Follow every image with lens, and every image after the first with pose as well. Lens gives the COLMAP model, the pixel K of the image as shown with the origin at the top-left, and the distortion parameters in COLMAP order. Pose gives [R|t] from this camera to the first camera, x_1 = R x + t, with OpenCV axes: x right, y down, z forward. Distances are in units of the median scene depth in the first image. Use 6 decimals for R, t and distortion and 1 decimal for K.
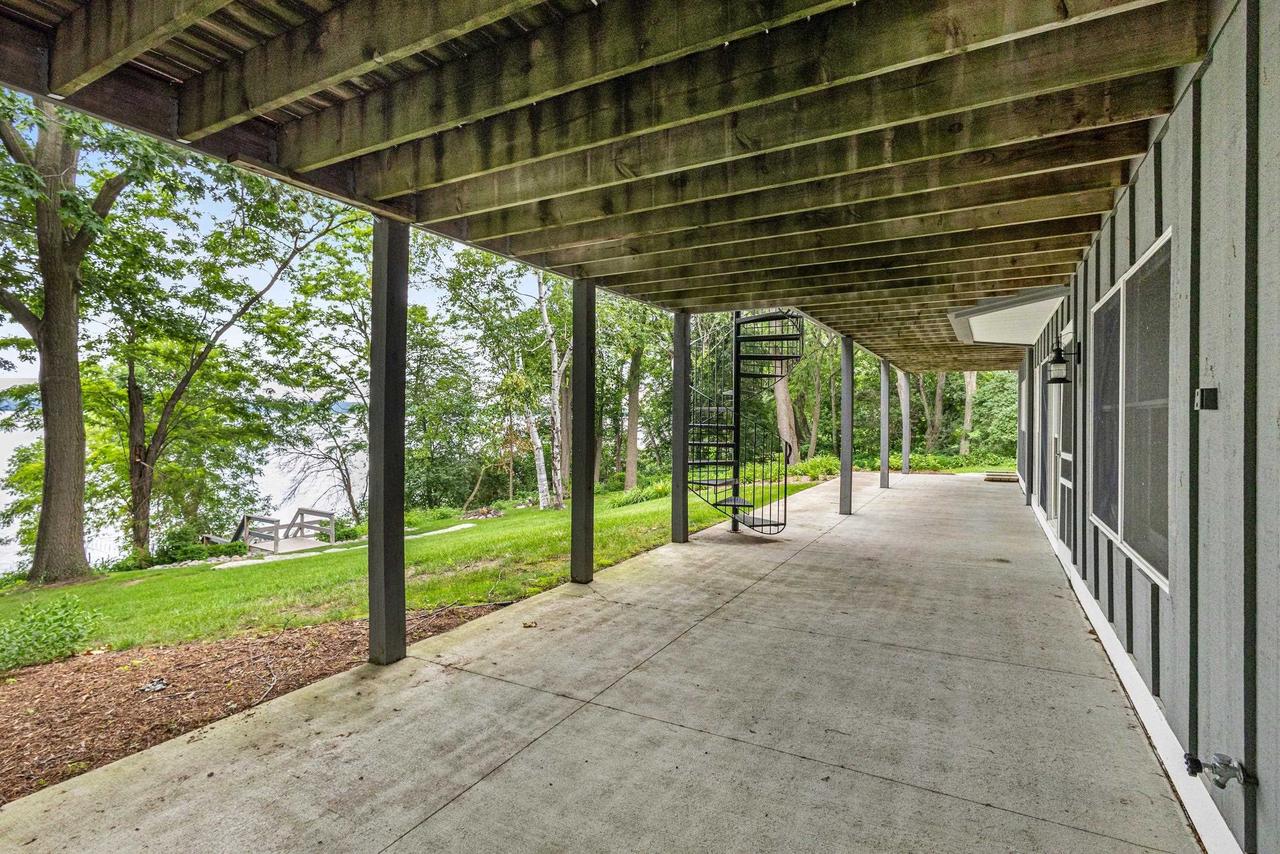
lens RADIAL K [[597.2, 0, 634.0], [0, 597.2, 420.2], [0, 0, 1]] dist [0.009280, -0.003524]
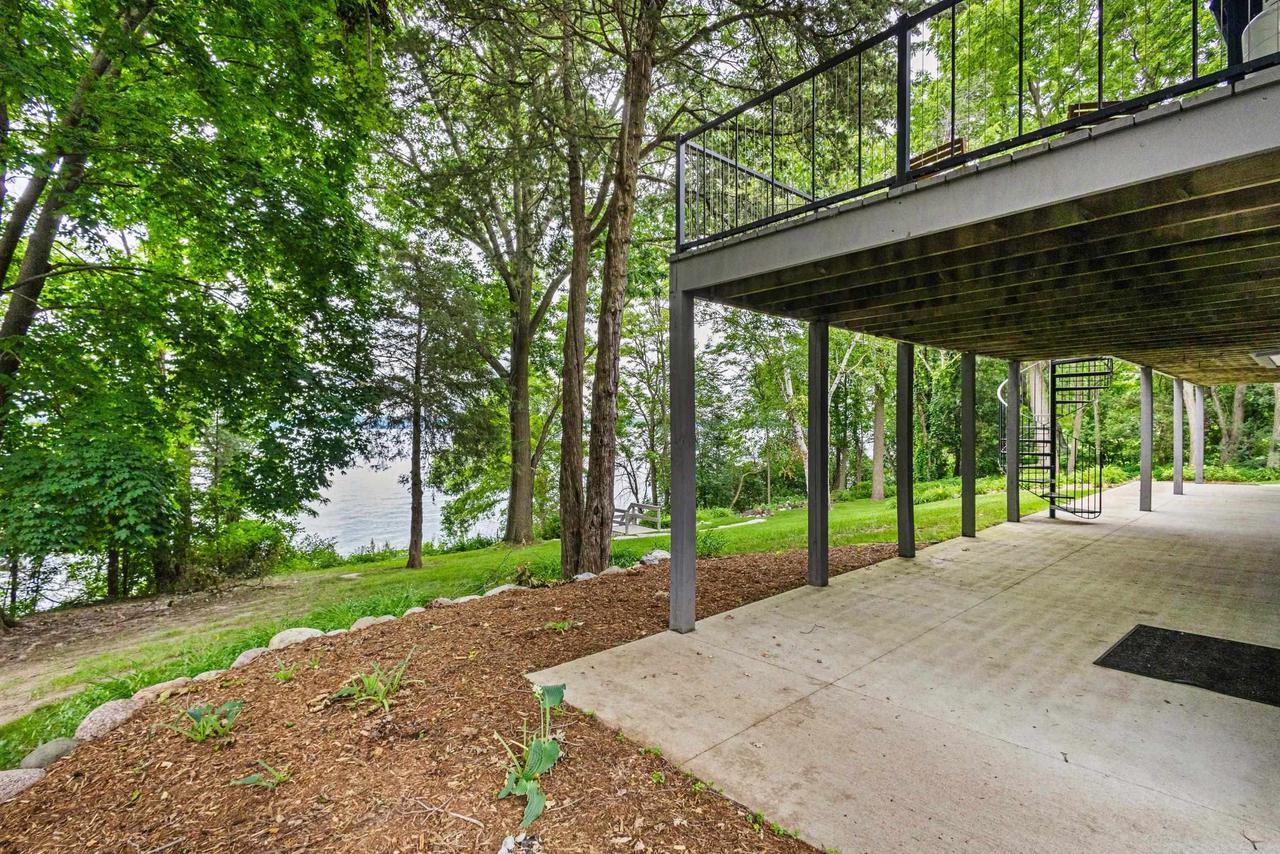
lens RADIAL K [[597.2, 0, 648.8], [0, 597.2, 431.1], [0, 0, 1]] dist [0.009280, -0.003524]
pose [[0.953941, -0.010437, -0.299813, -0.096713], [0.010034, 0.999945, -0.002886, -0.005354], [0.299827, -0.000255, 0.953994, -0.187619]]
